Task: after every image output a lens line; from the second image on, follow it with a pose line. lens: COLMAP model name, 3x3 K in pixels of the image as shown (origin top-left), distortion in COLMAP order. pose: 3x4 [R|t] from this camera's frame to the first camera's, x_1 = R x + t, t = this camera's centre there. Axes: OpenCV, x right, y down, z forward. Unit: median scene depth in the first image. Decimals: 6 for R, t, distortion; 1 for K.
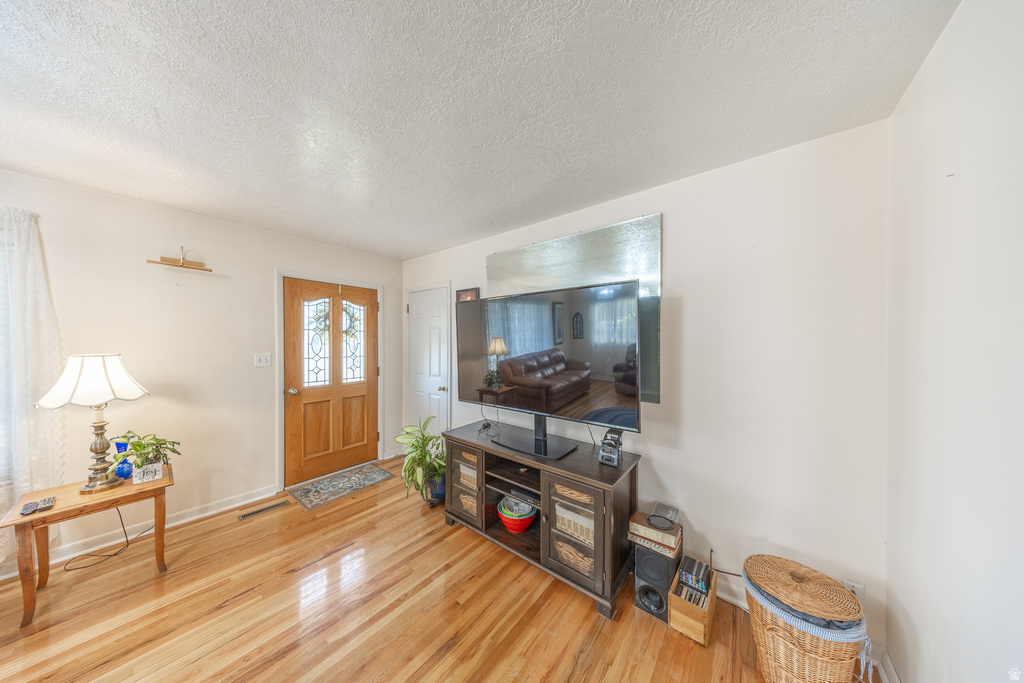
lens RADIAL K [[298.0, 0, 519.0], [0, 298.0, 341.5], [0, 0, 1]] dist [-0.009335, 0.000965]
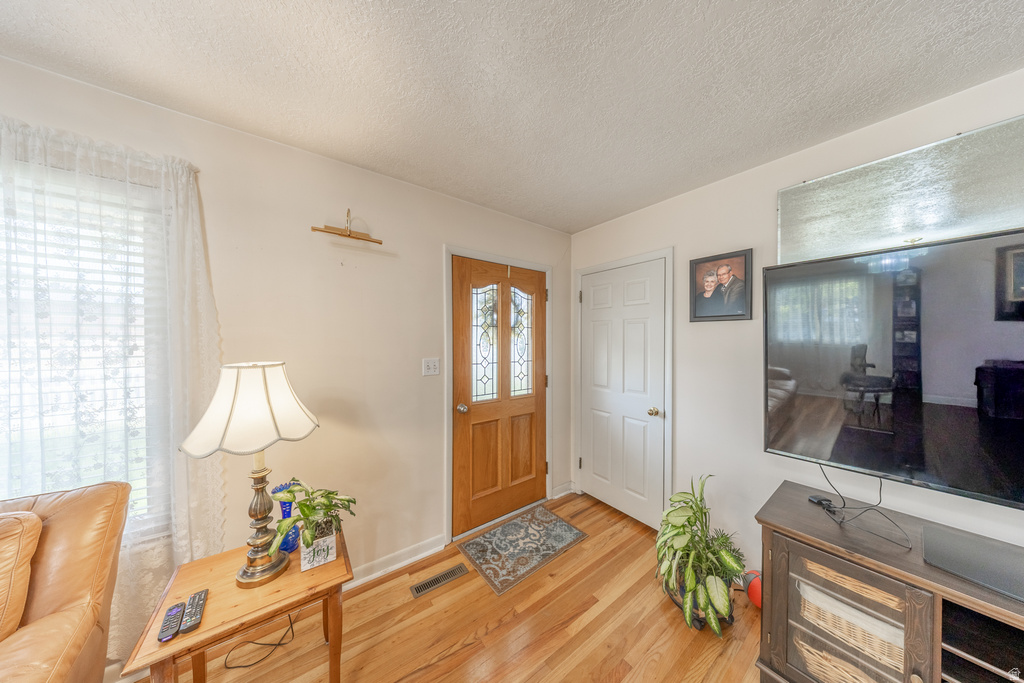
lens RADIAL K [[298.0, 0, 518.9], [0, 298.0, 338.7], [0, 0, 1]] dist [-0.009335, 0.000965]
pose [[0.968487, 0.000337, -0.249066, -0.534038], [-0.001072, 0.999995, -0.002818, -0.006242], [0.249064, 0.002996, 0.968483, 0.380687]]
